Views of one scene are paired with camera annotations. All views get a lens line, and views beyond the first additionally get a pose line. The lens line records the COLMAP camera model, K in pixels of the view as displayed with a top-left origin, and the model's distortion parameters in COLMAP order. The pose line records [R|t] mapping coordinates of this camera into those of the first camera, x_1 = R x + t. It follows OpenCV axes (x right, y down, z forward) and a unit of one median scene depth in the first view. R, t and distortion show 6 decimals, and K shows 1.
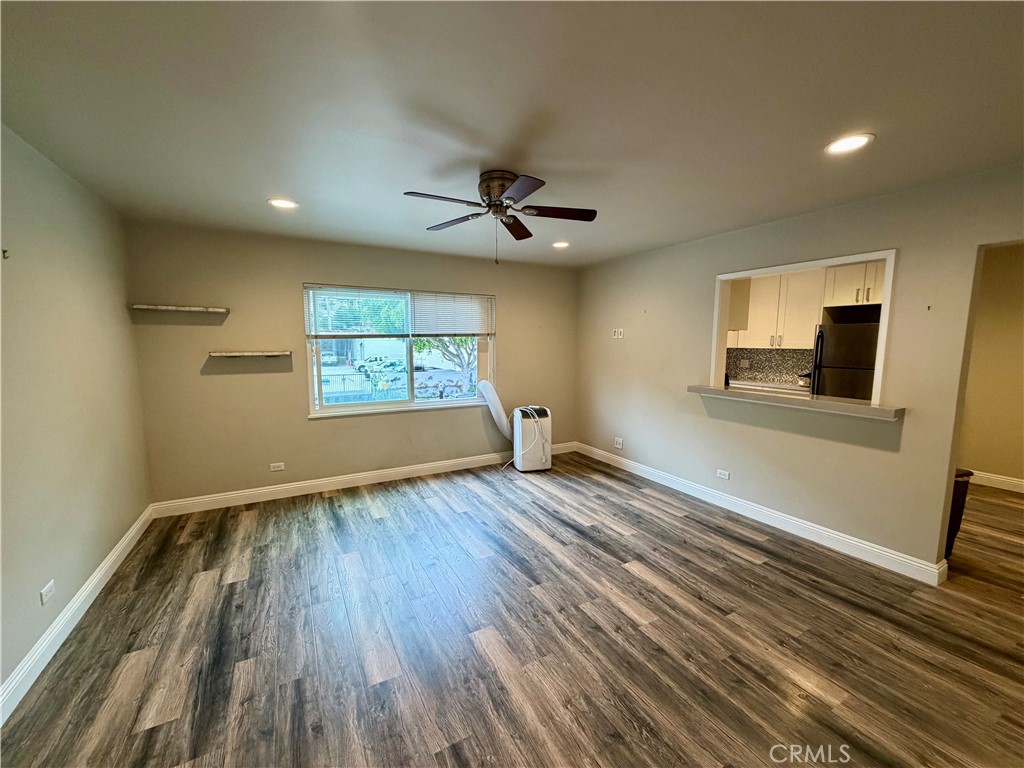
lens RADIAL K [[406.0, 0, 511.3], [0, 406.0, 391.9], [0, 0, 1]] dist [0.000735, -0.000059]
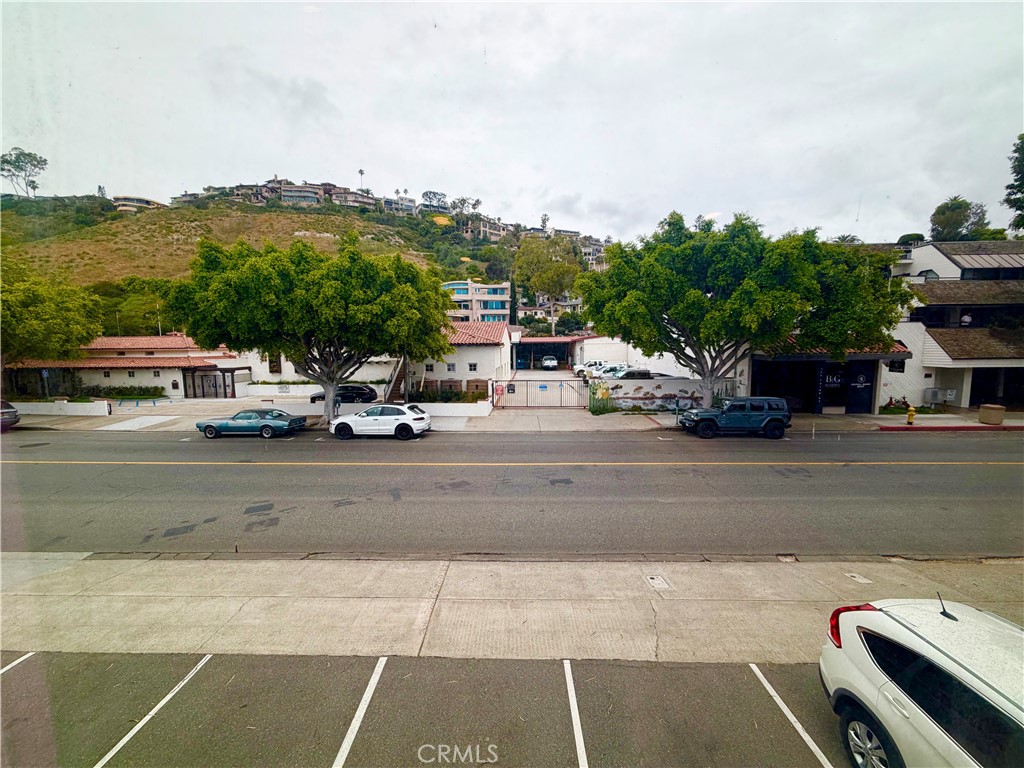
lens RADIAL K [[406.0, 0, 512.9], [0, 406.0, 386.3], [0, 0, 1]] dist [0.000735, -0.000059]
pose [[0.867914, 0.032807, -0.495629, -0.221362], [-0.044741, 0.998924, -0.012225, -0.058816], [0.494695, 0.032785, 0.868448, 0.632575]]
